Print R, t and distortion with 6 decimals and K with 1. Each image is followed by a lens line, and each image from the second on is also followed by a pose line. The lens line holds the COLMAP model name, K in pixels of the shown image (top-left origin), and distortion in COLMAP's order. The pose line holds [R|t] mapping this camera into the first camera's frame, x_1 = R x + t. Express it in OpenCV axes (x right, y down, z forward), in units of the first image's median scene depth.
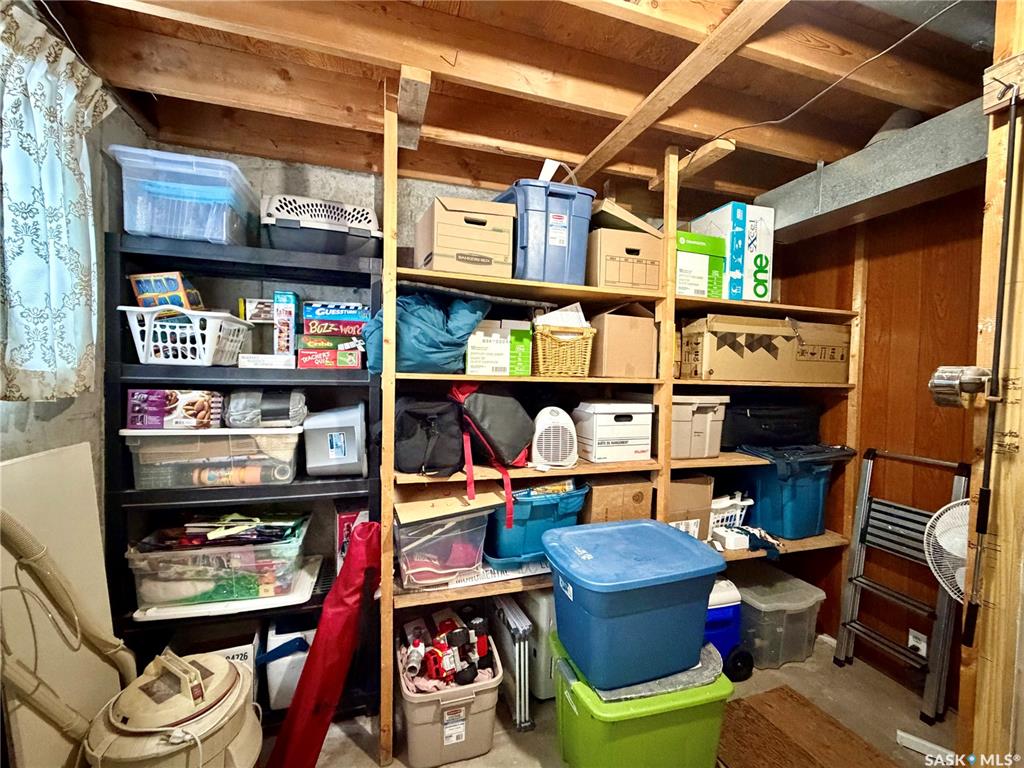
lens RADIAL K [[435.7, 0, 516.8], [0, 435.7, 384.7], [0, 0, 1]] dist [-0.002848, 0.000368]
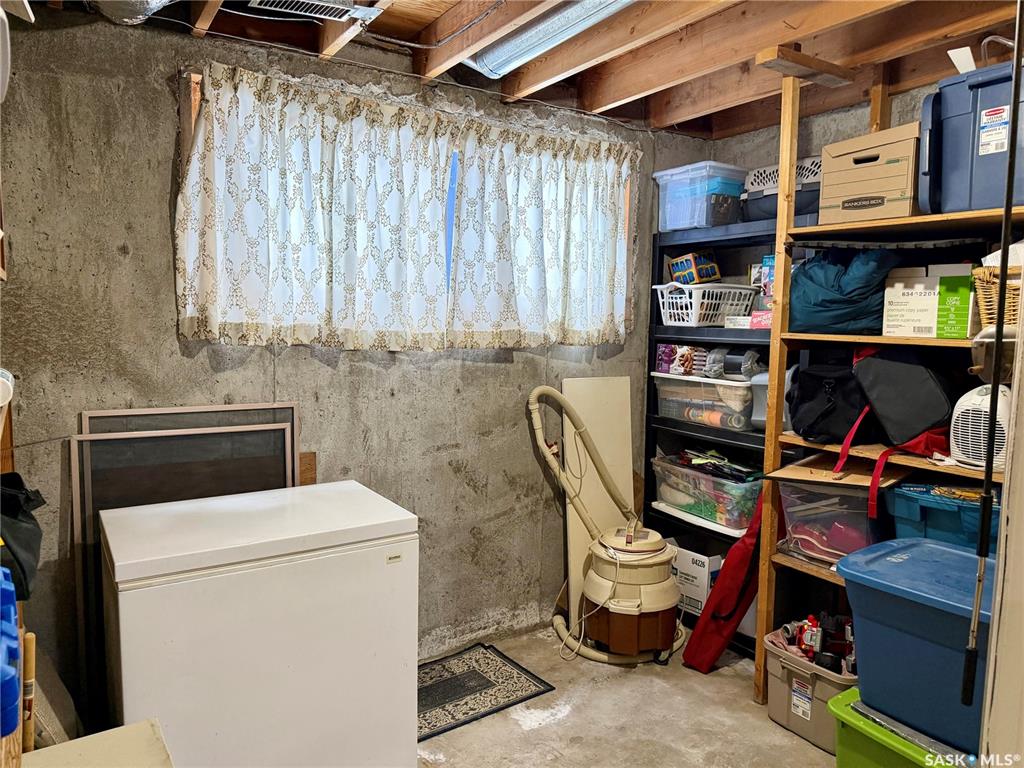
lens RADIAL K [[719.1, 0, 512.6], [0, 719.1, 384.8], [0, 0, 1]] dist [0.023727, -0.031923]
pose [[0.246019, 0.074413, -0.966404, 1.170650], [-0.035941, 0.997063, 0.067625, 0.002253], [0.968598, 0.018096, 0.247971, -0.032708]]
